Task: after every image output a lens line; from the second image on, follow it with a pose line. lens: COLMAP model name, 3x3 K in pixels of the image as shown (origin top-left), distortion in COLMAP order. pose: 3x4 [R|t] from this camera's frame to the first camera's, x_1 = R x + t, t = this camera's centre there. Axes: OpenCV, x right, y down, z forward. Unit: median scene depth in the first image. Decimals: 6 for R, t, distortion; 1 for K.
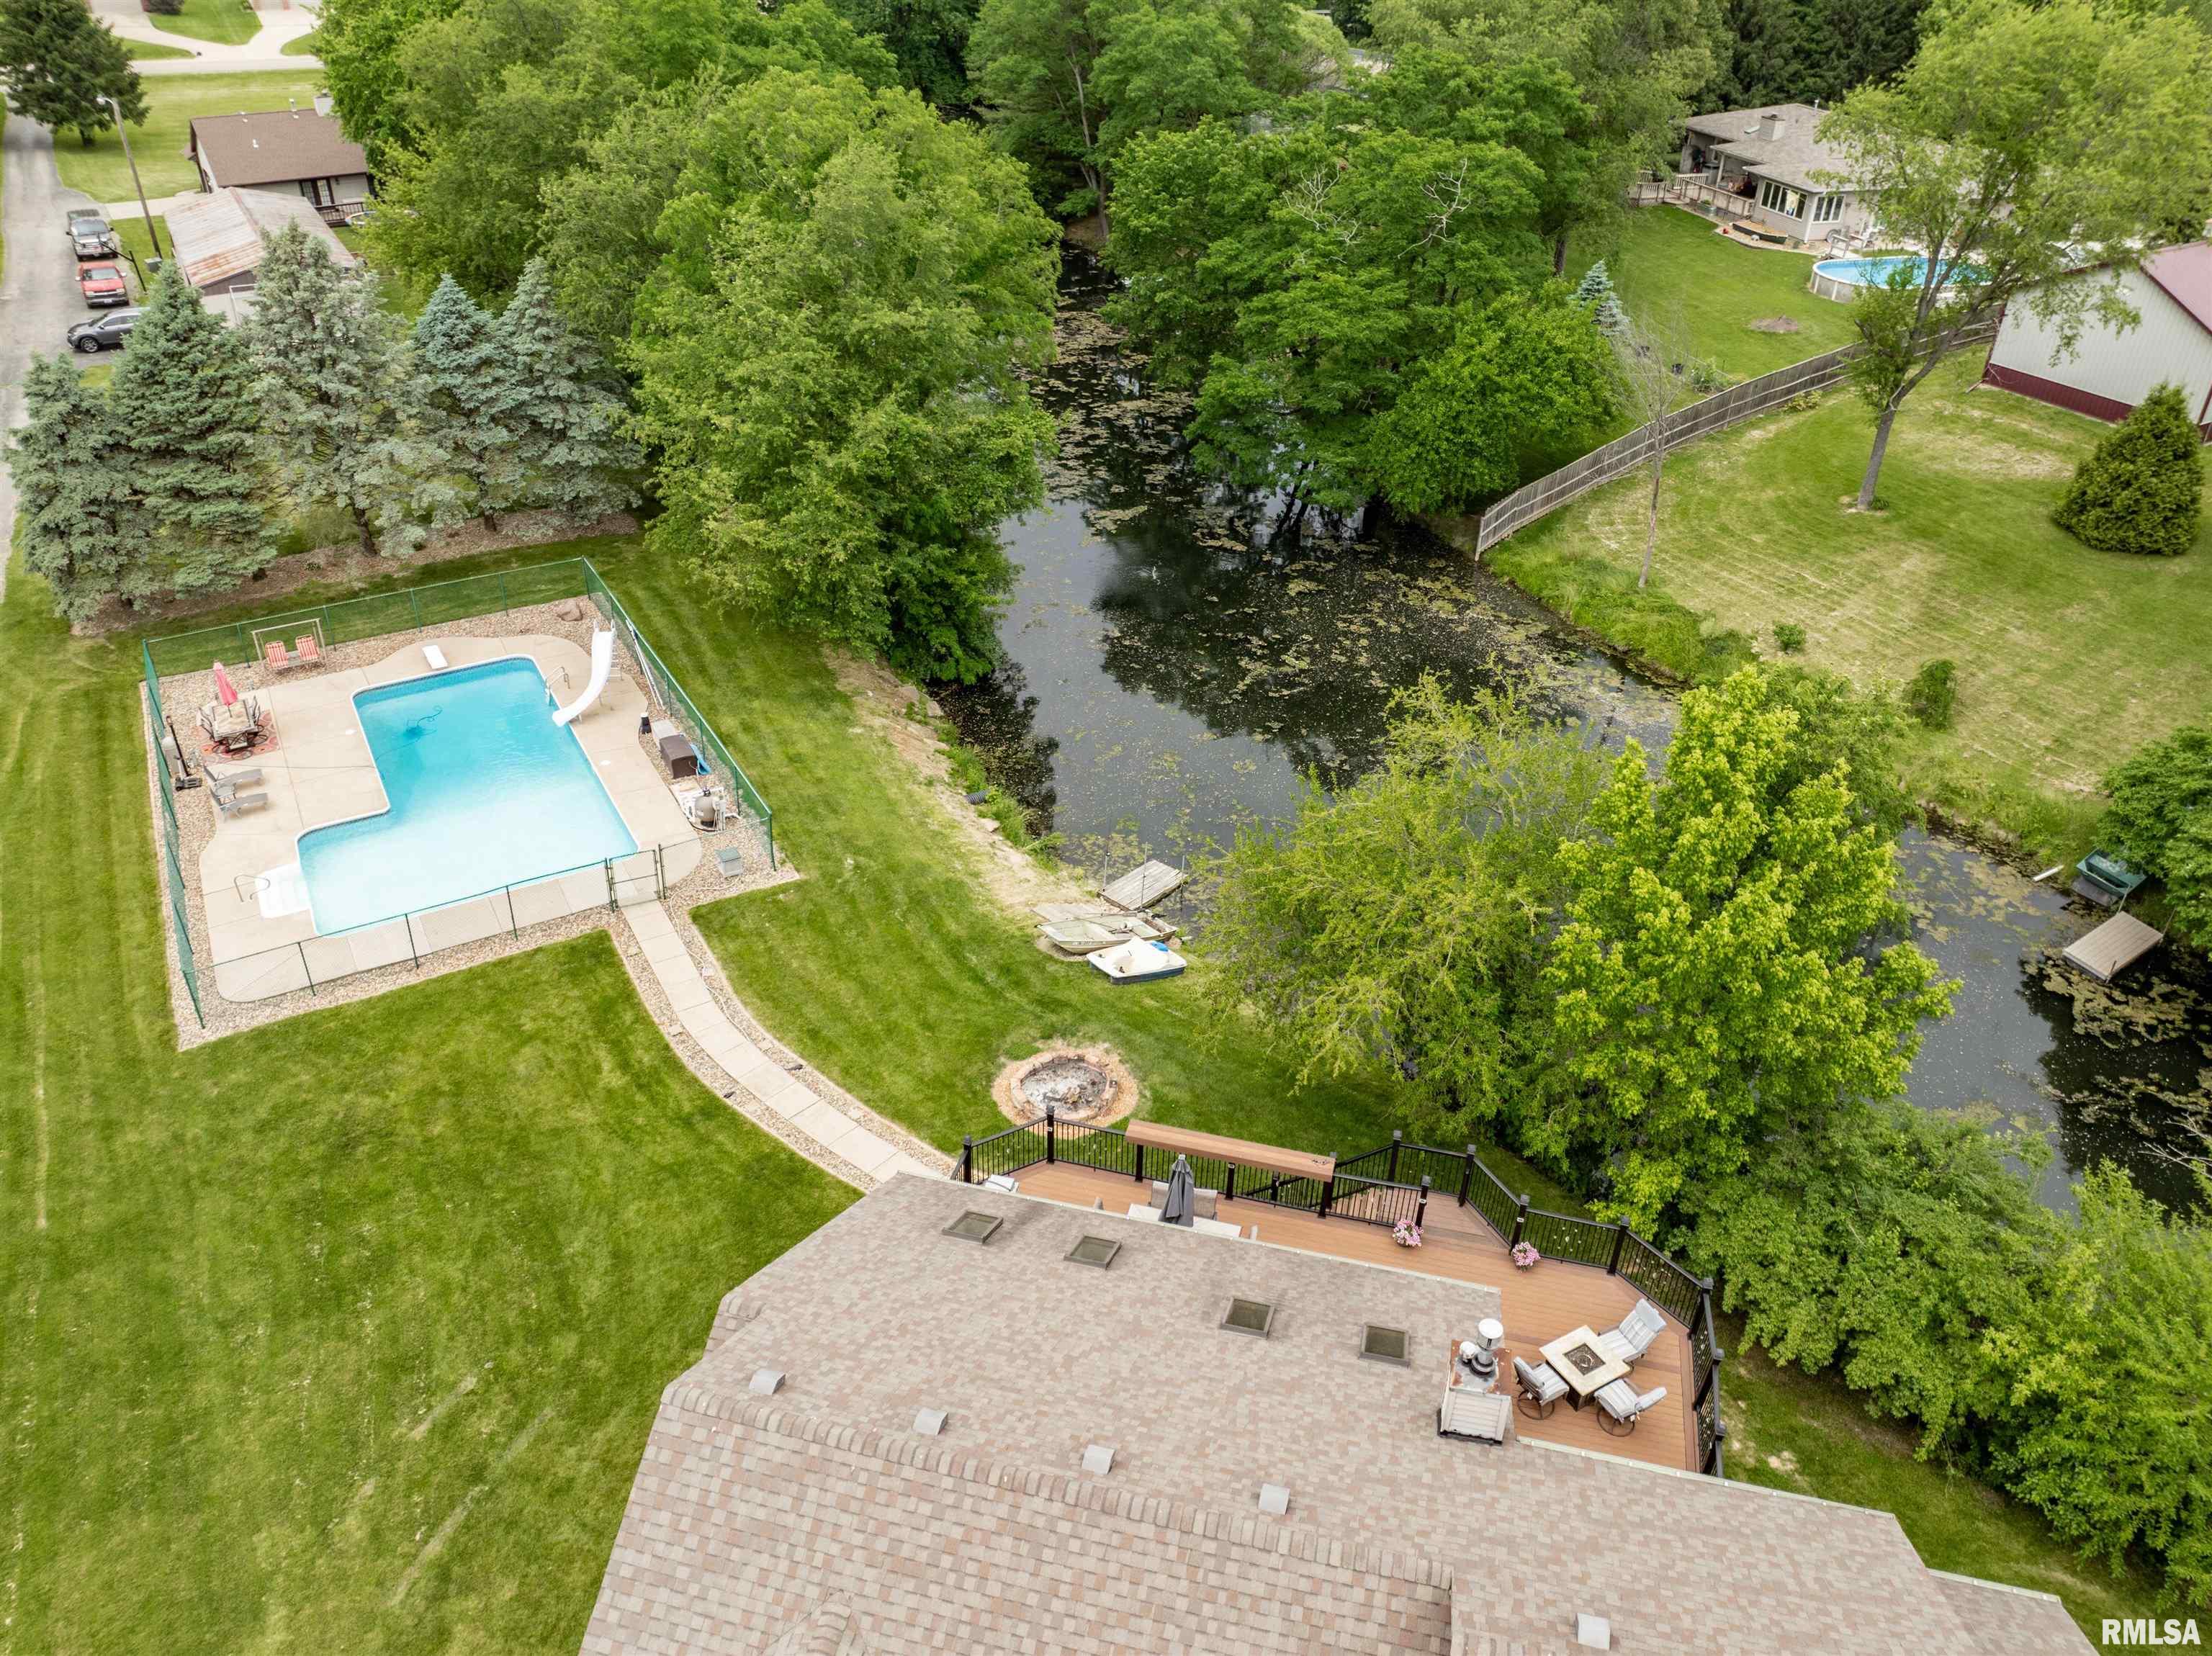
lens RADIAL K [[1625.2, 0, 1108.7], [0, 1625.2, 824.5], [0, 0, 1]] dist [-0.043729, 0.012289]
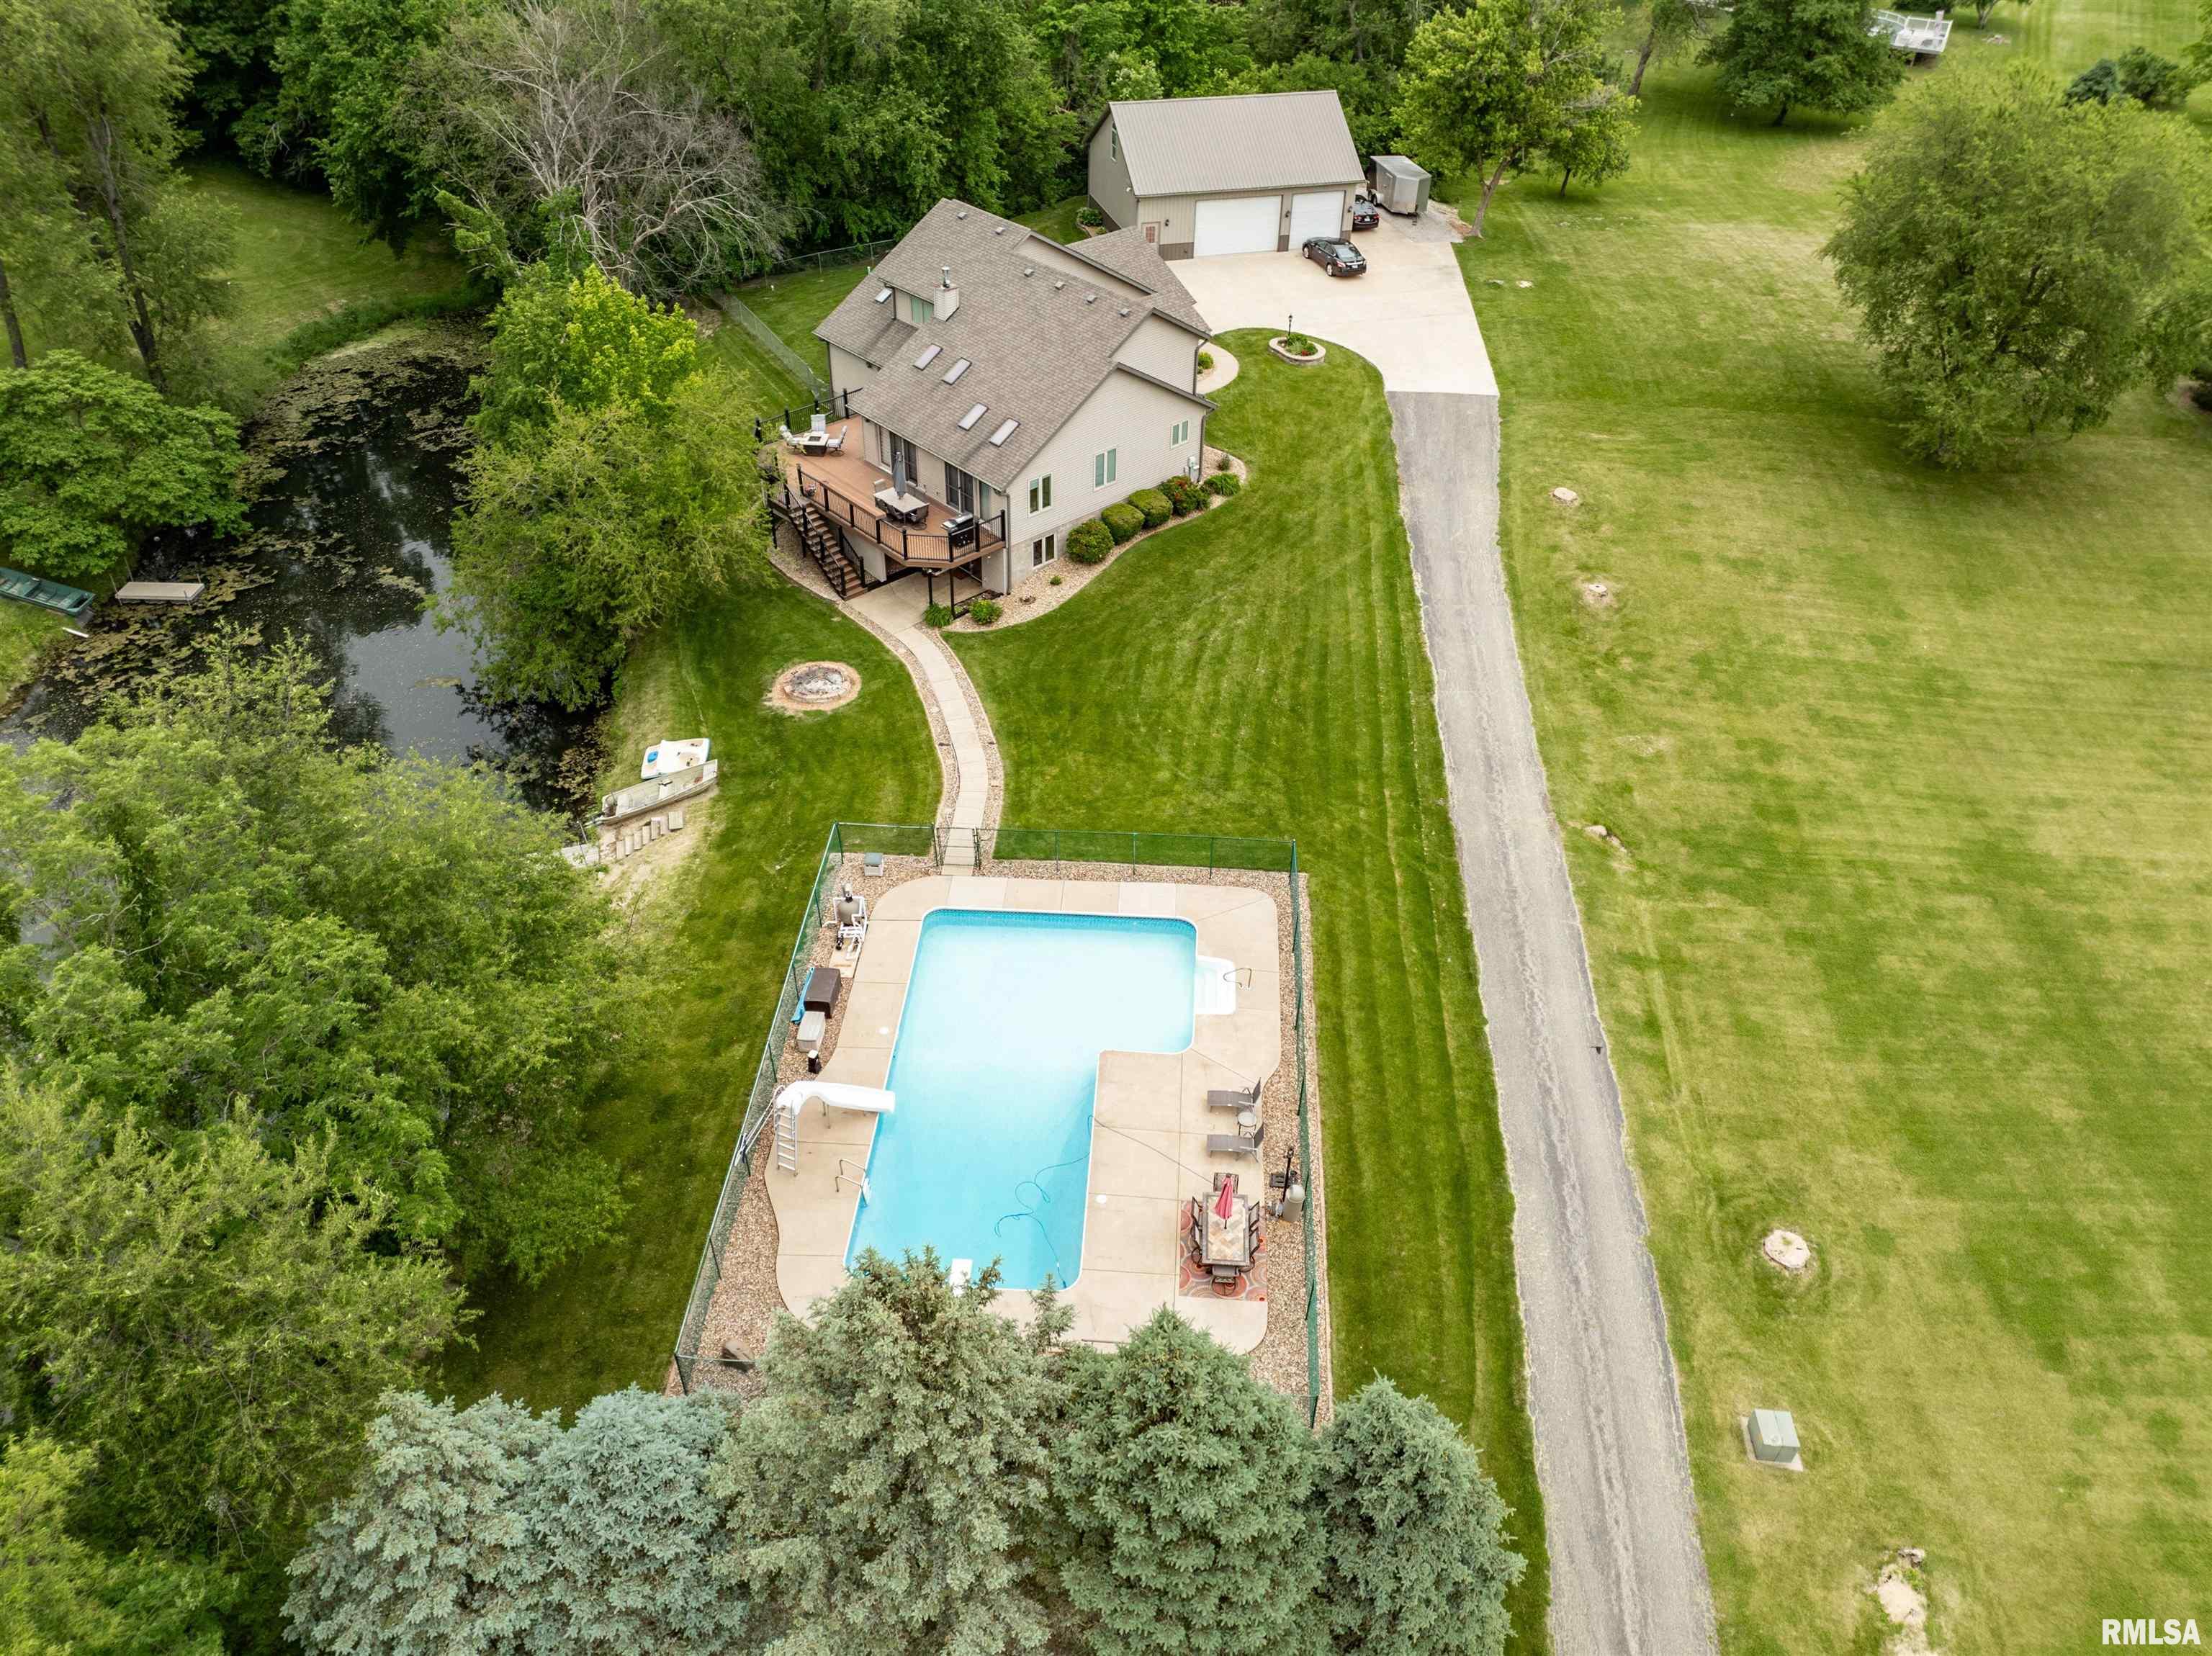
lens RADIAL K [[1625.2, 0, 1094.4], [0, 1625.2, 808.6], [0, 0, 1]] dist [-0.043729, 0.012289]
pose [[-0.835166, -0.363703, 0.412574, -0.768677], [0.265366, 0.390582, 0.881491, -0.906628], [-0.481745, 0.845675, -0.229686, 1.065968]]
